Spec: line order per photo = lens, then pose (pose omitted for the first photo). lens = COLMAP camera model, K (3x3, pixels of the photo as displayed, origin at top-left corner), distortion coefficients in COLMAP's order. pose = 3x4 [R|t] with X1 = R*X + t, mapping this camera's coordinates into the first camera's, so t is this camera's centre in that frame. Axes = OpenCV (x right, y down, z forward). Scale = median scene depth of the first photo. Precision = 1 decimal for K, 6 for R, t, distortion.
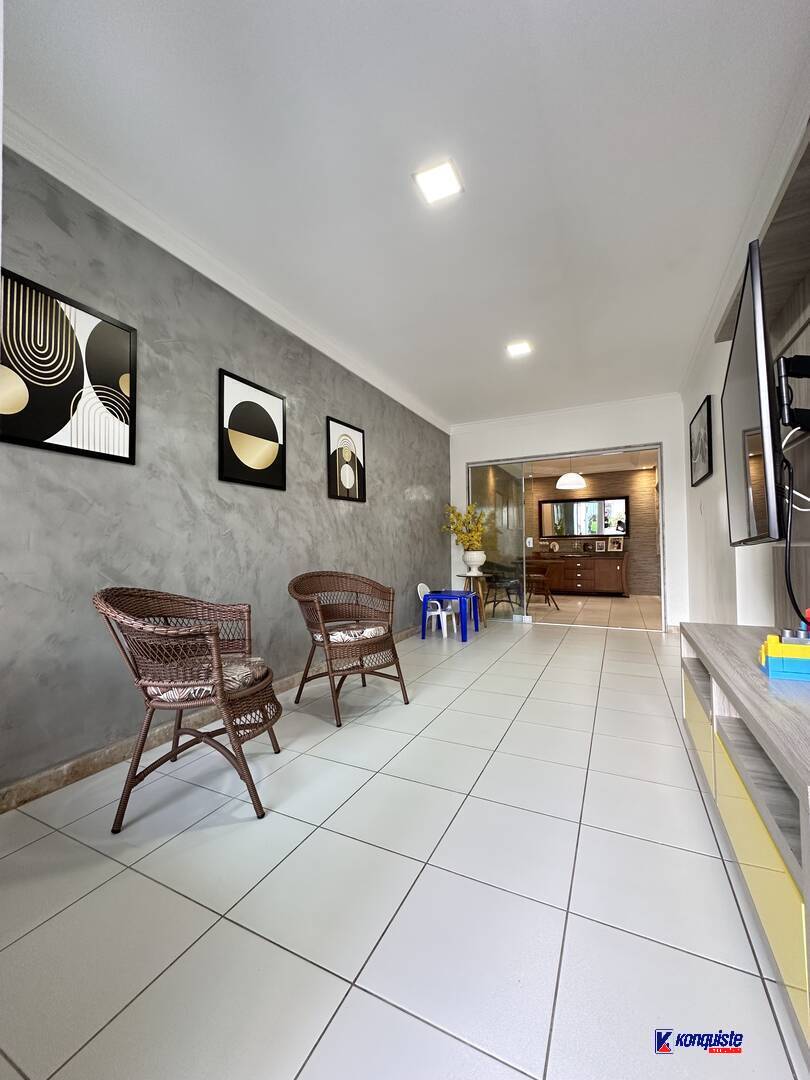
lens RADIAL K [[431.7, 0, 405.0], [0, 431.7, 540.0], [0, 0, 1]] dist [-0.003008, -0.000341]
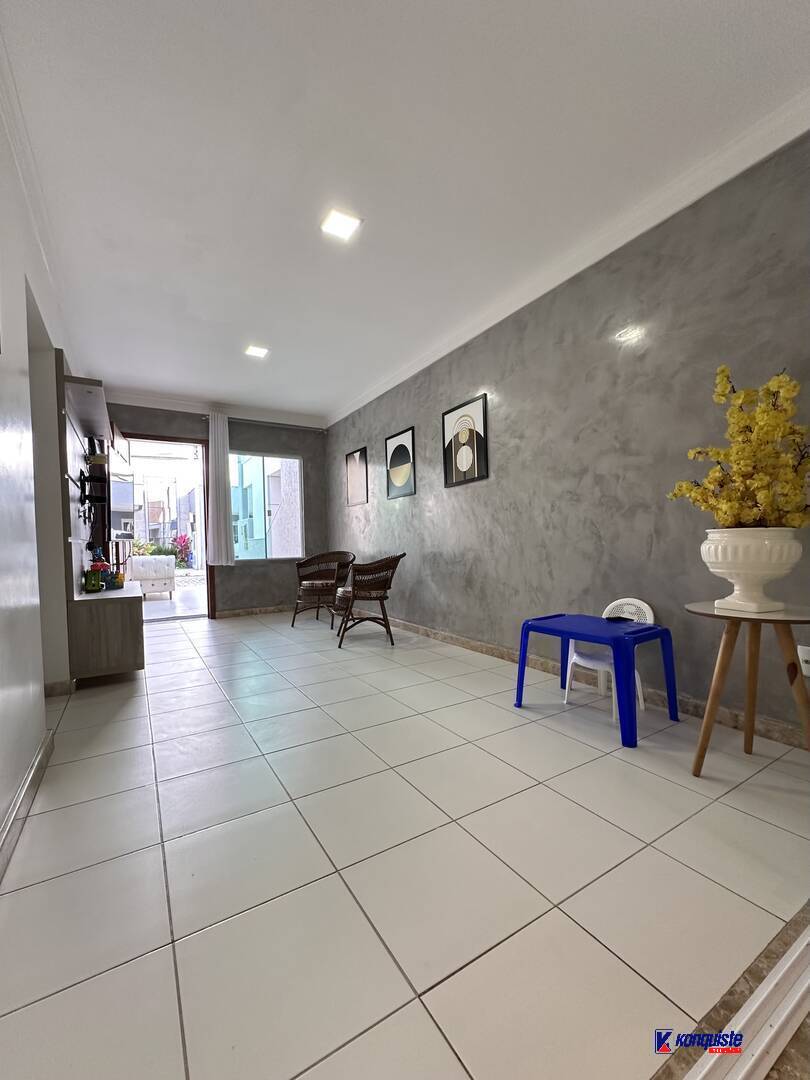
lens RADIAL K [[431.7, 0, 405.0], [0, 431.7, 540.0], [0, 0, 1]] dist [-0.003008, -0.000341]
pose [[-0.509499, 0.031866, -0.859881, 0.771587], [0.061756, 0.998091, 0.000396, 0.026182], [0.858252, -0.052901, -0.510494, 1.369132]]
